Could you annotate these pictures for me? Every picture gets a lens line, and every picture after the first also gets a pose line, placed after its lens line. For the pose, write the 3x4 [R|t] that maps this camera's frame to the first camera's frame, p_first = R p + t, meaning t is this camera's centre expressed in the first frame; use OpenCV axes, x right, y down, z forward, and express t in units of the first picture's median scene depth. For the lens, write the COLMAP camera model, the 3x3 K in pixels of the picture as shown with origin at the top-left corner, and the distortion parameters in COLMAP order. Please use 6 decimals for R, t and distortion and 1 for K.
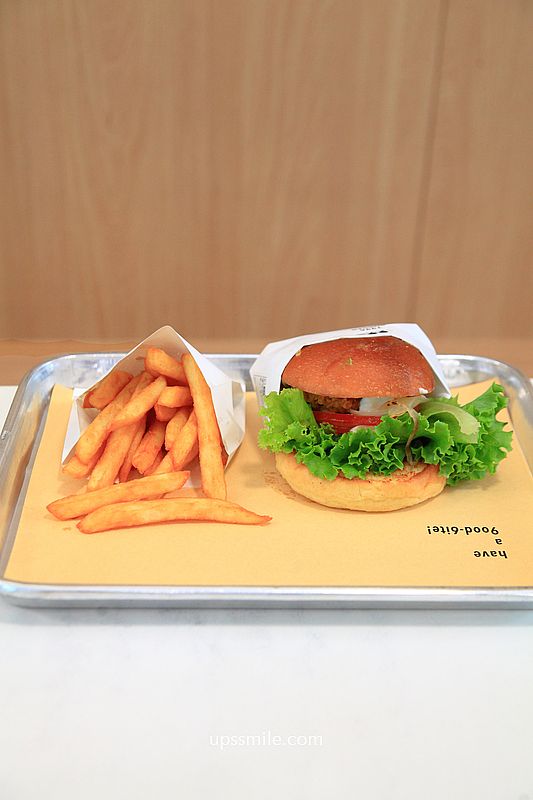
lens RADIAL K [[948.7, 0, 266.4], [0, 948.7, 394.3], [0, 0, 1]] dist [0.049835, 0.000000]
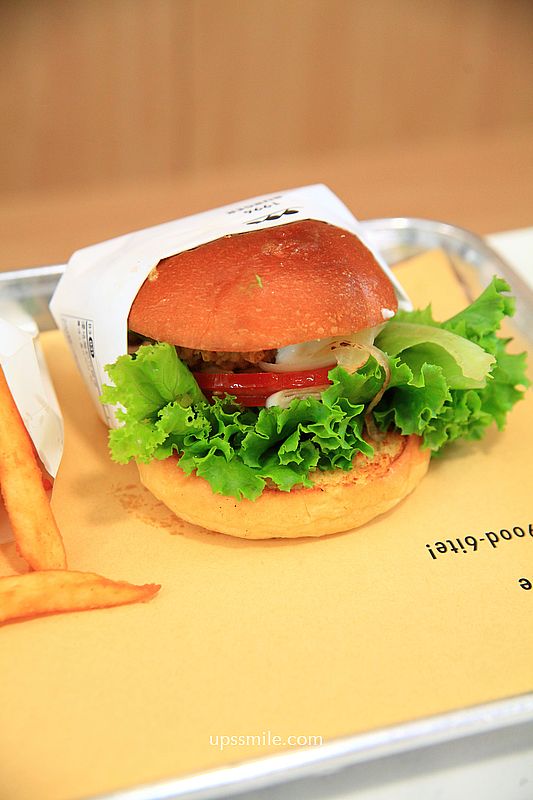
lens RADIAL K [[1232.1, 0, 273.2], [0, 1232.1, 407.0], [0, 0, 1]] dist [0.044680, 0.000000]
pose [[0.964502, -0.166594, 0.204897, -0.058309], [0.138514, 0.979751, 0.144577, -0.062960], [-0.224834, -0.111064, 0.968047, 0.295823]]
